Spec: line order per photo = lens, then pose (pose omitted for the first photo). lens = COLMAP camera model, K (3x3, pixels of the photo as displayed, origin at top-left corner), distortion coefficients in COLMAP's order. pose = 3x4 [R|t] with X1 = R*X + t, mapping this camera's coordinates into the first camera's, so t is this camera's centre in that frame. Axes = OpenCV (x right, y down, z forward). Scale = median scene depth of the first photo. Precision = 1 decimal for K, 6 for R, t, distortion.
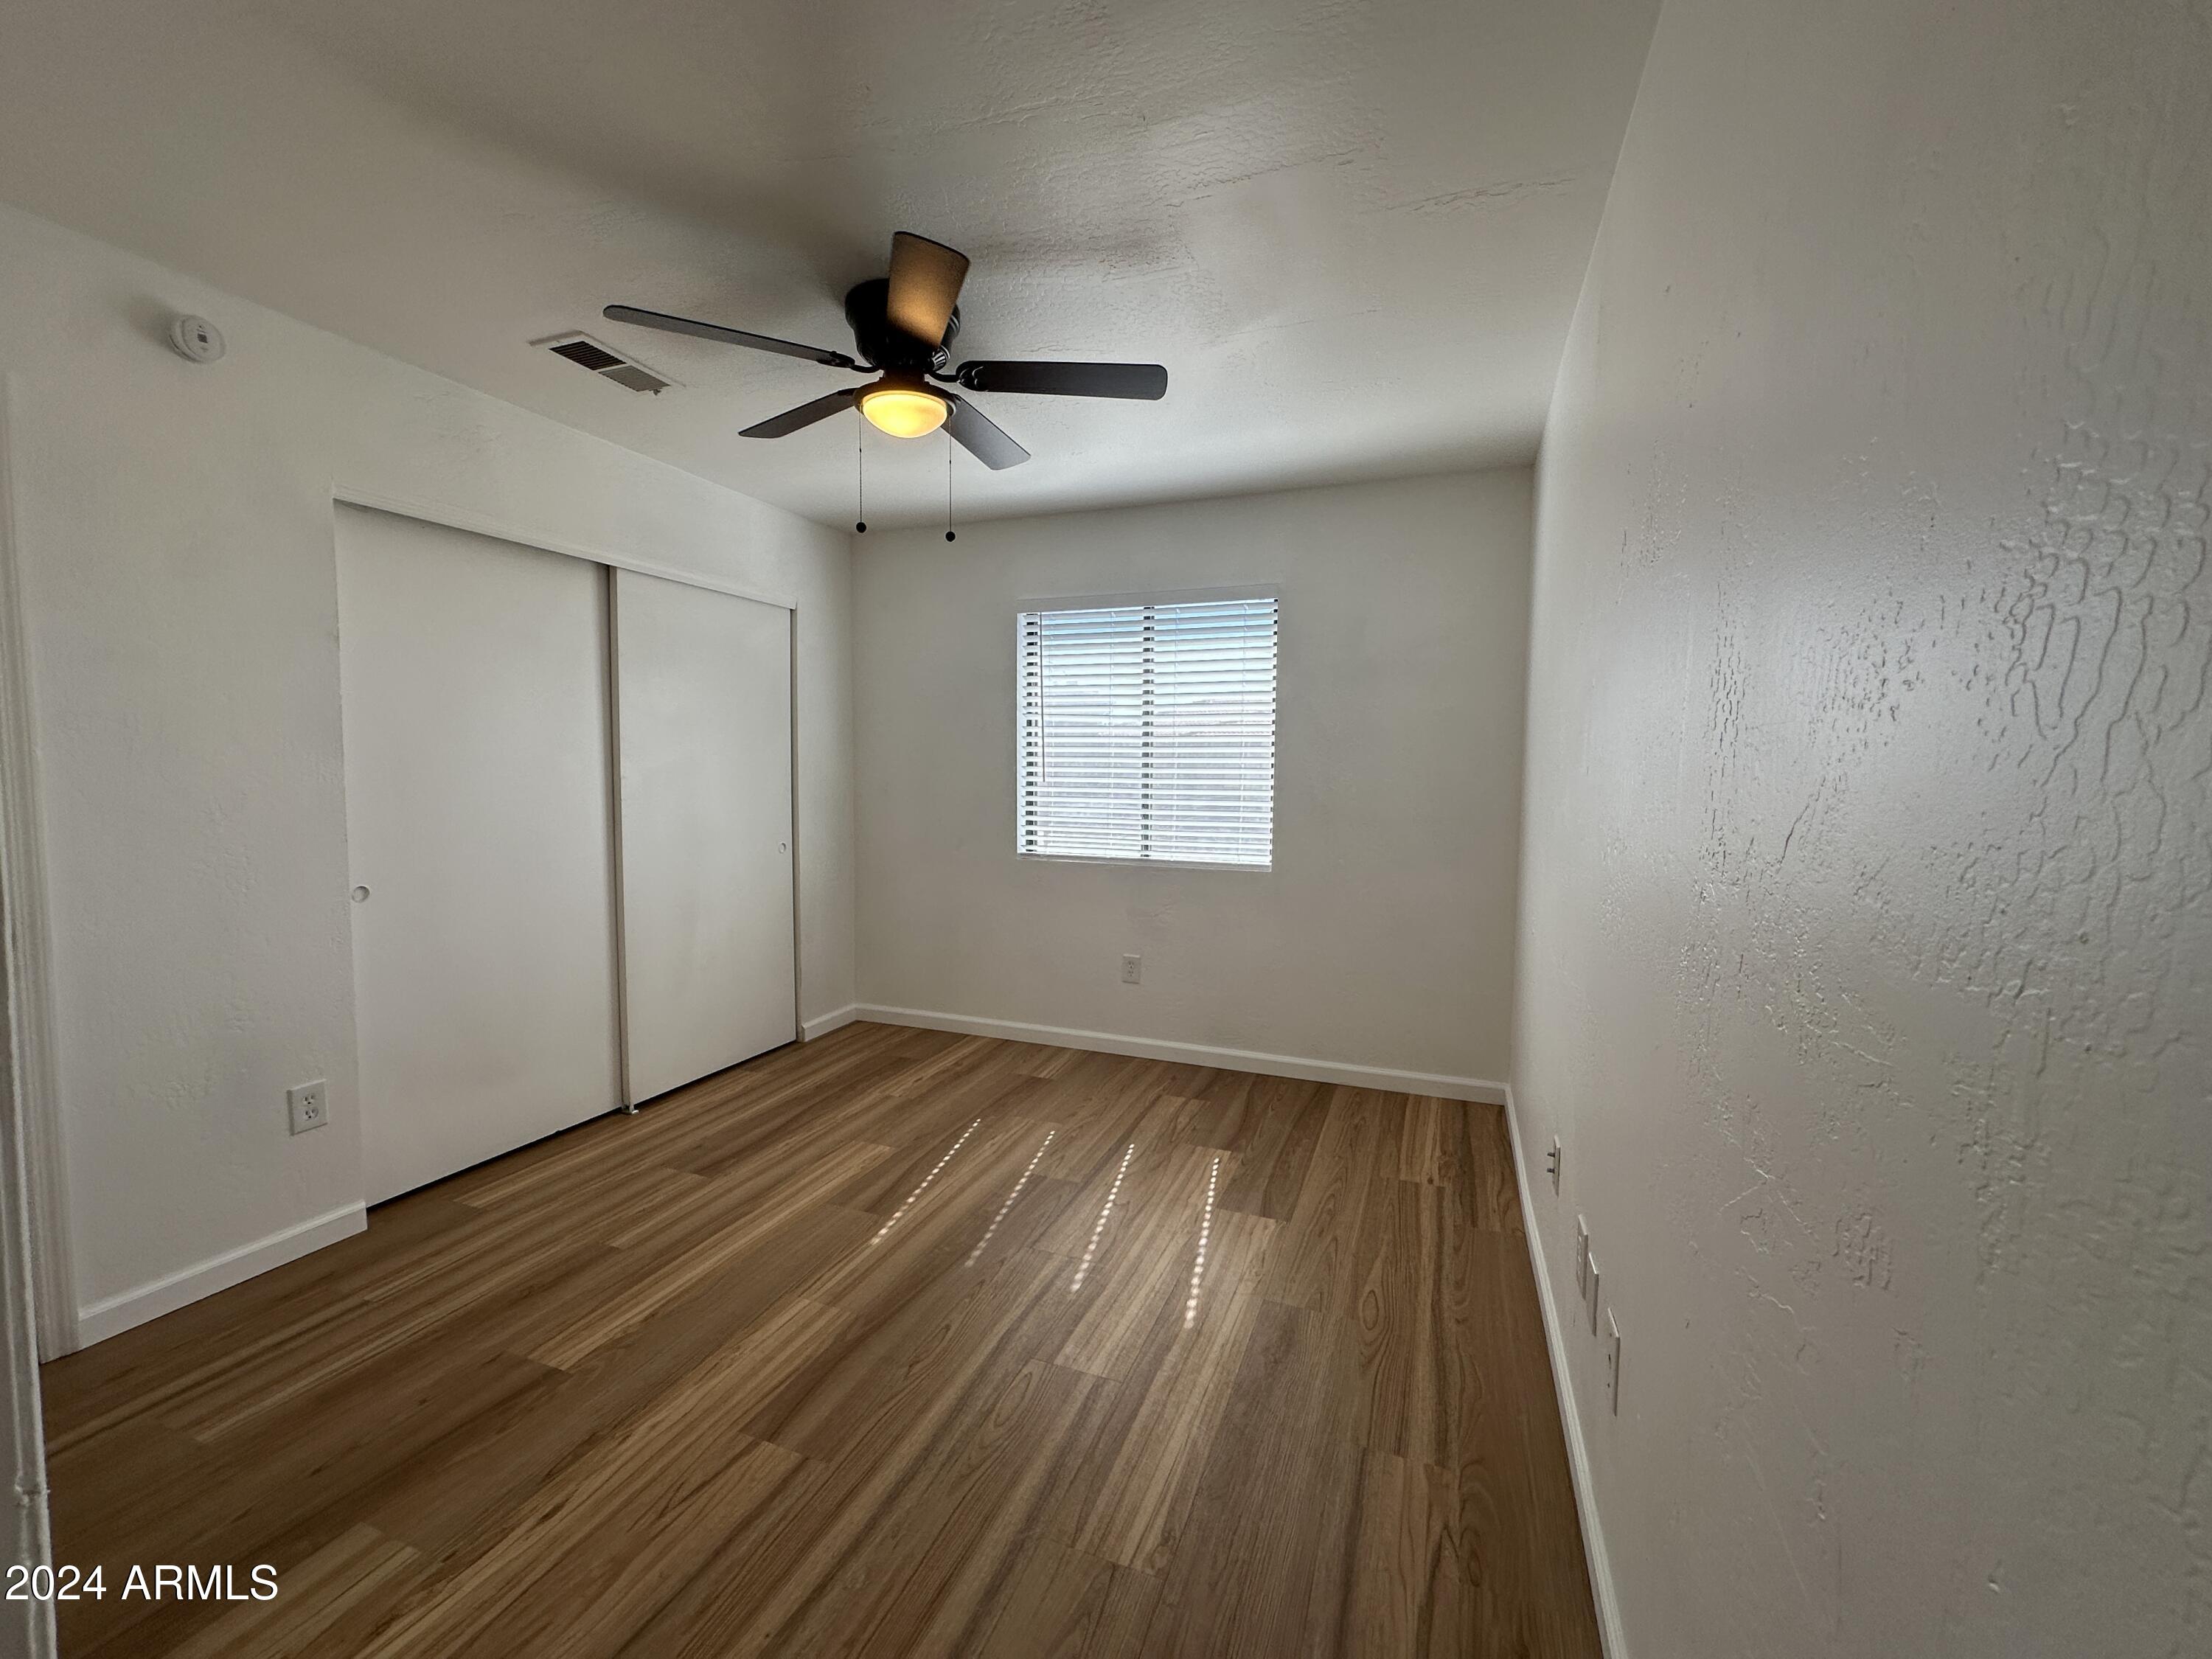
lens RADIAL K [[881.8, 0, 1105.5], [0, 881.8, 827.5], [0, 0, 1]] dist [-0.003406, 0.000892]
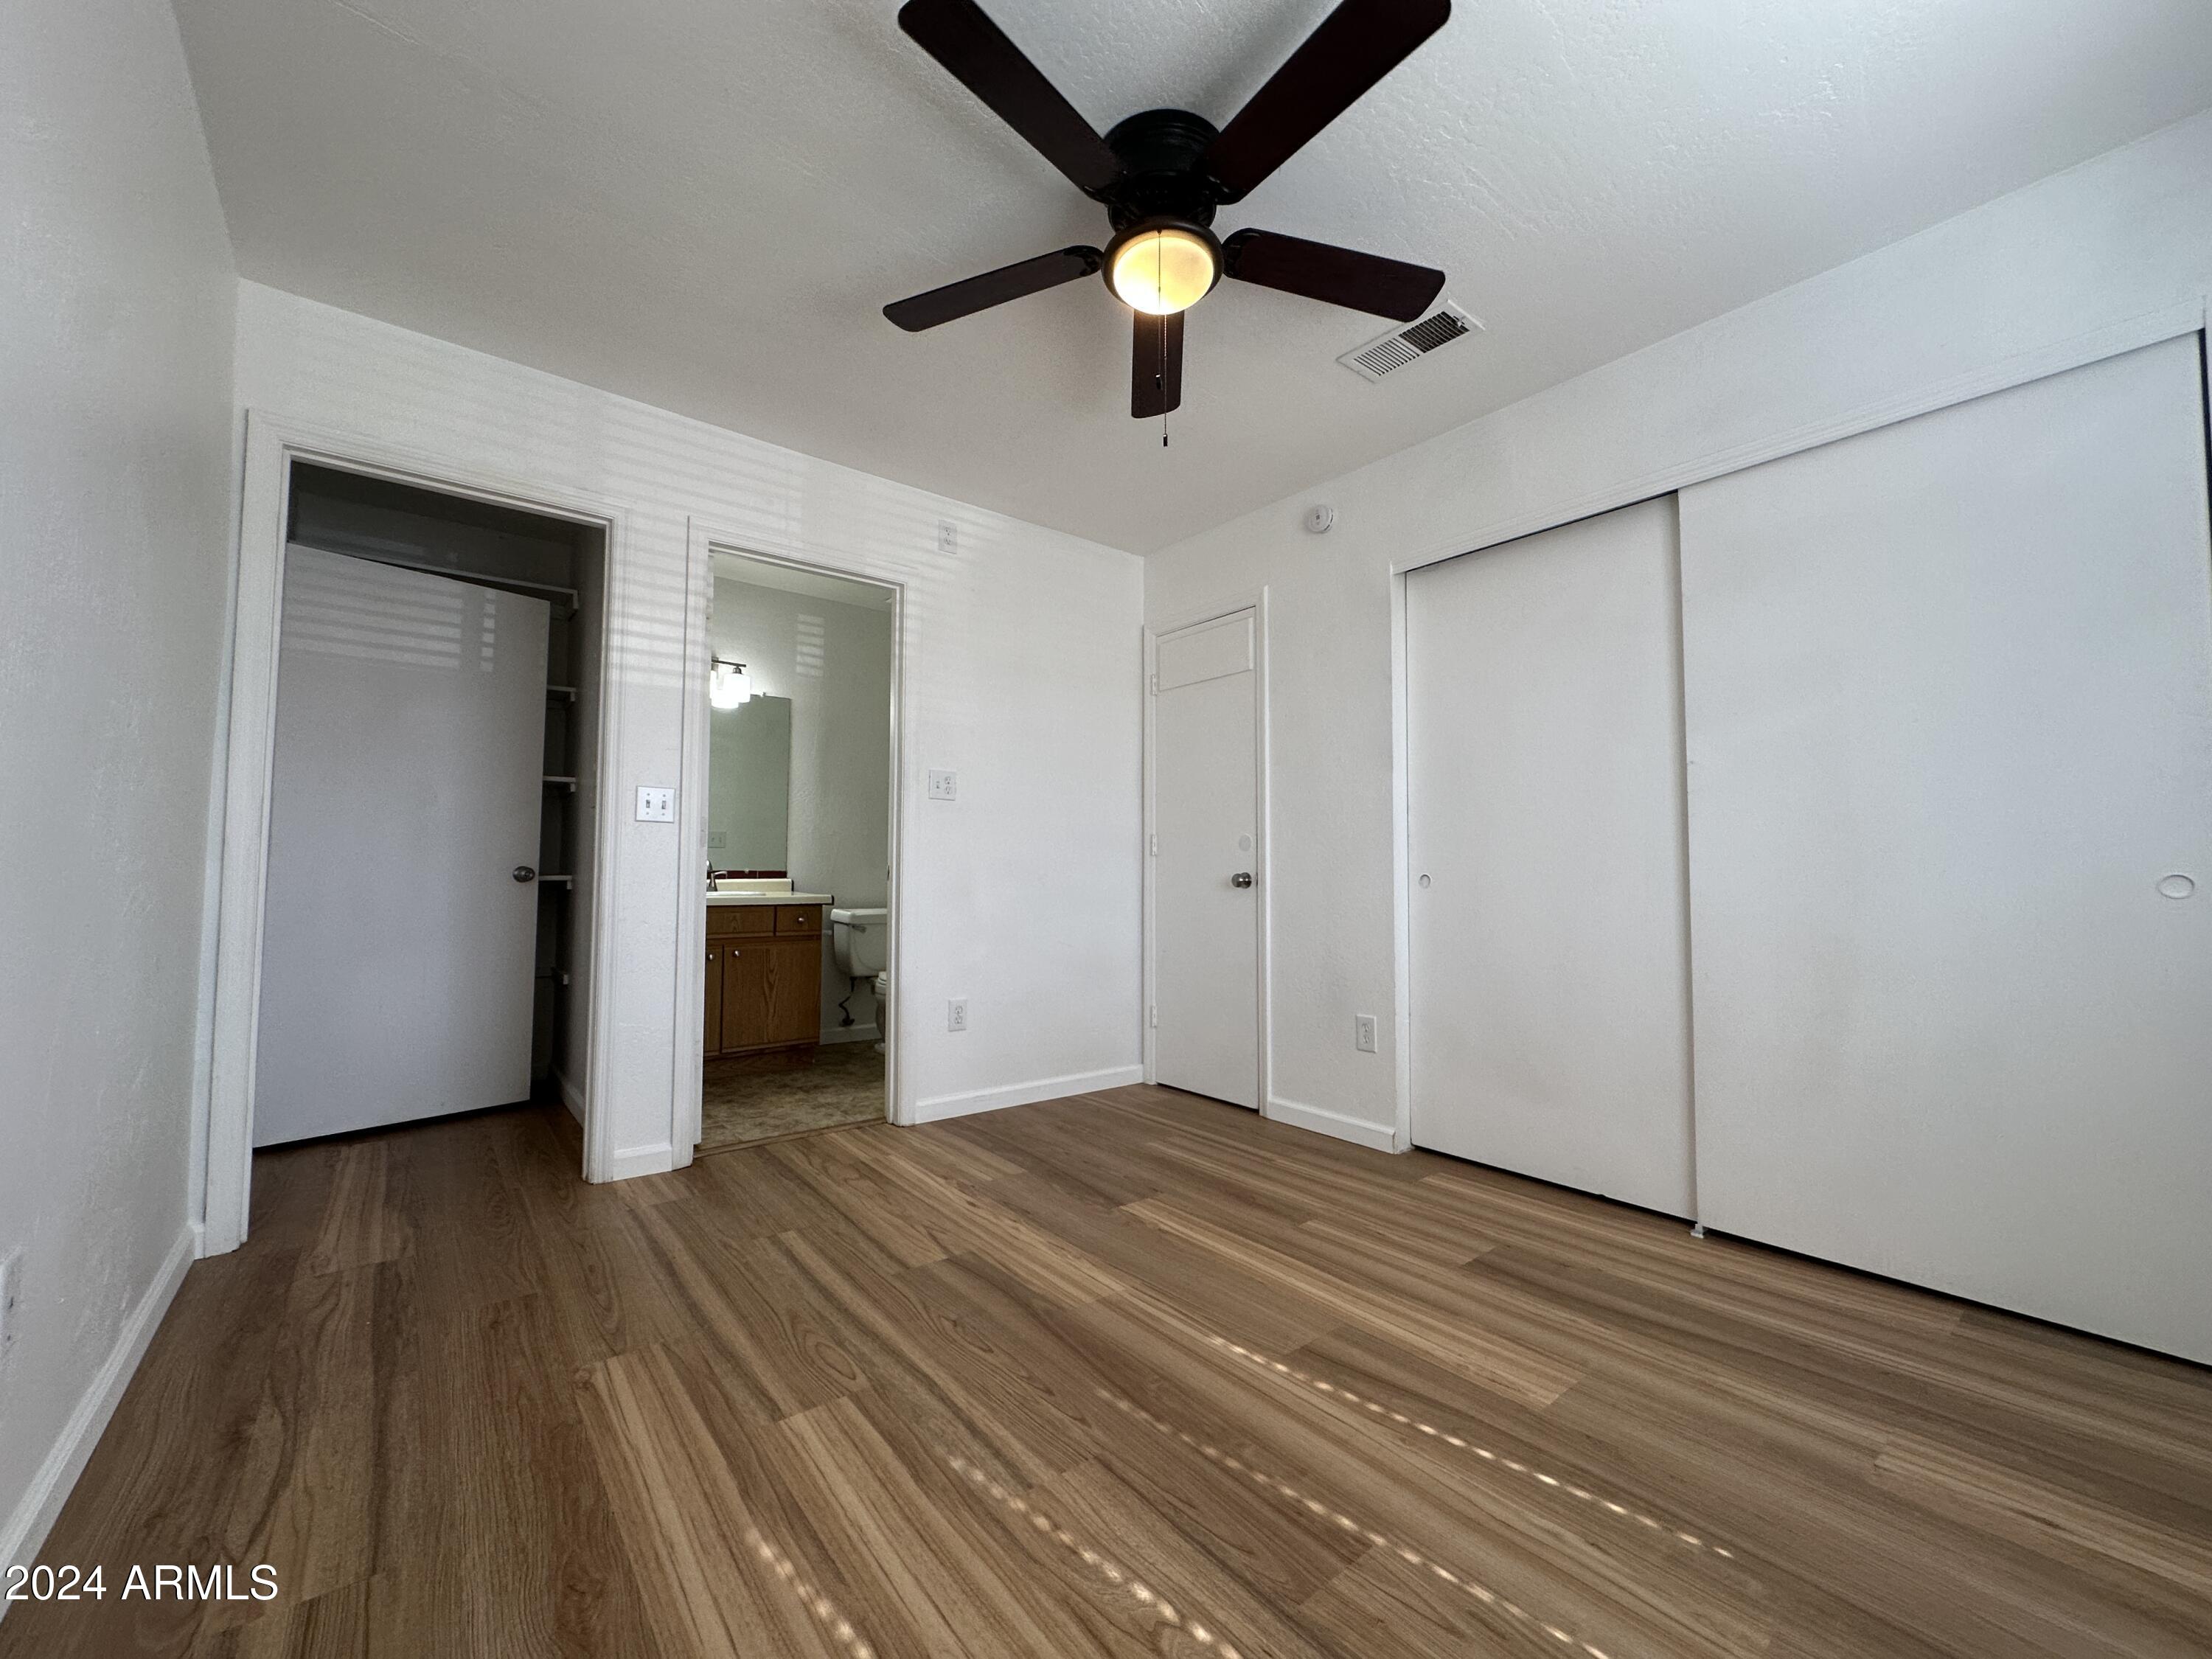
lens RADIAL K [[881.8, 0, 1105.5], [0, 881.8, 827.5], [0, 0, 1]] dist [-0.003406, 0.000892]
pose [[-0.502888, -0.057279, -0.862452, 0.466864], [-0.065696, 0.997448, -0.027938, 0.071262], [0.861851, 0.042610, -0.505368, 1.336745]]
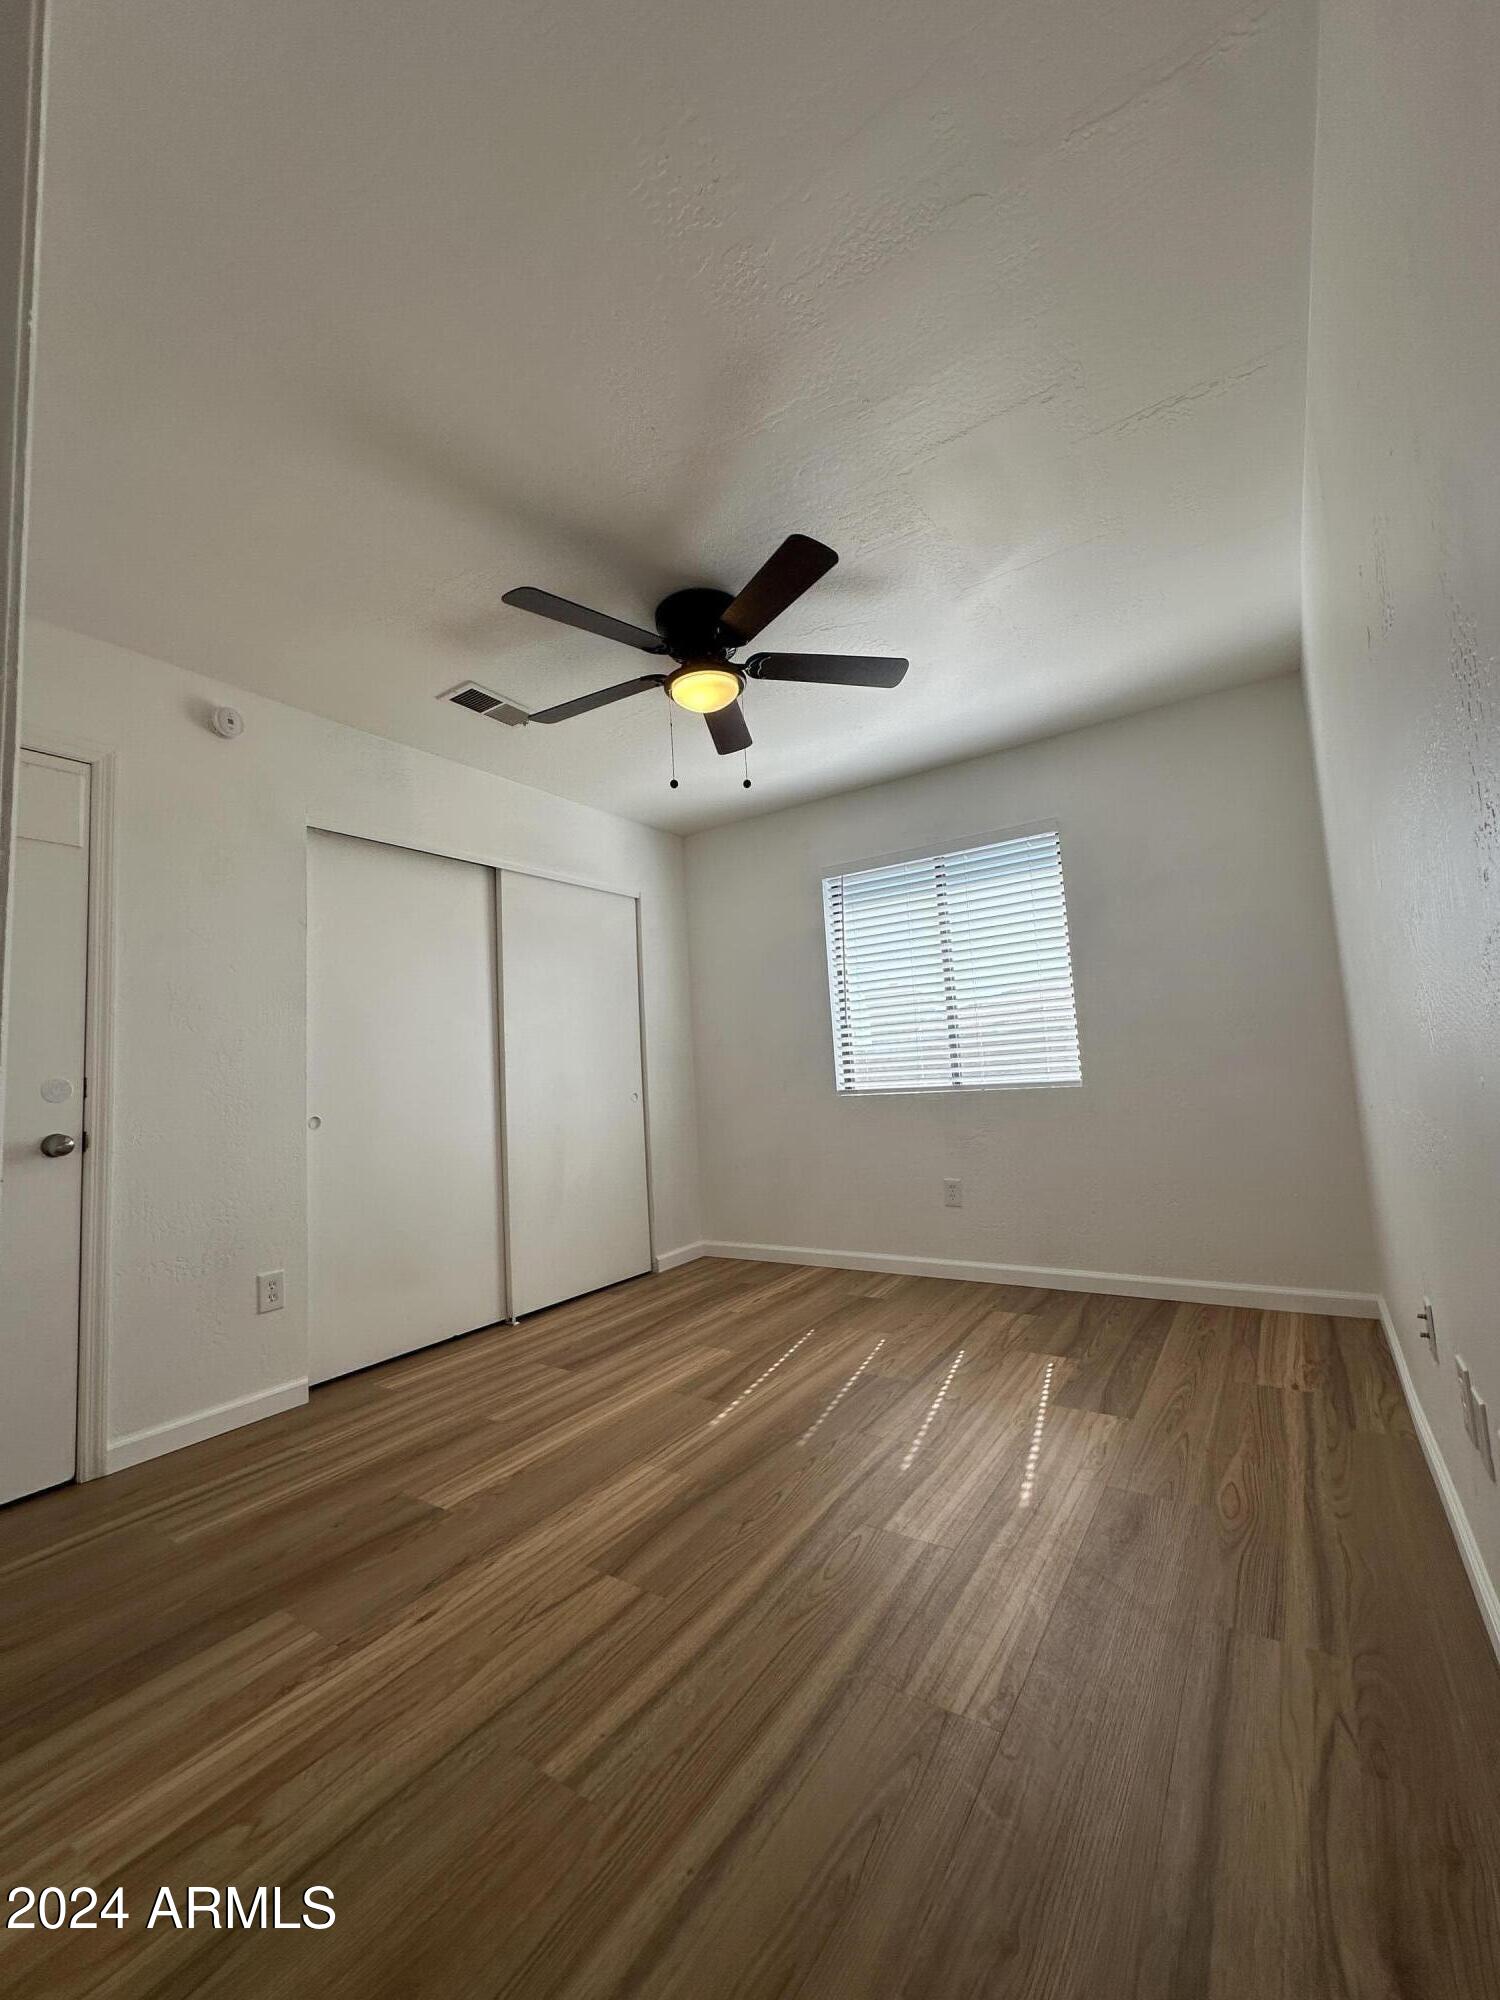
lens RADIAL K [[797.3, 0, 750.0], [0, 797.3, 1000.0], [0, 0, 1]] dist [-0.003406, 0.000892]
pose [[0.972367, -0.086446, -0.216862, 0.035153], [0.051673, 0.985571, -0.161180, 0.128859], [0.227666, 0.145520, 0.962804, 0.007644]]
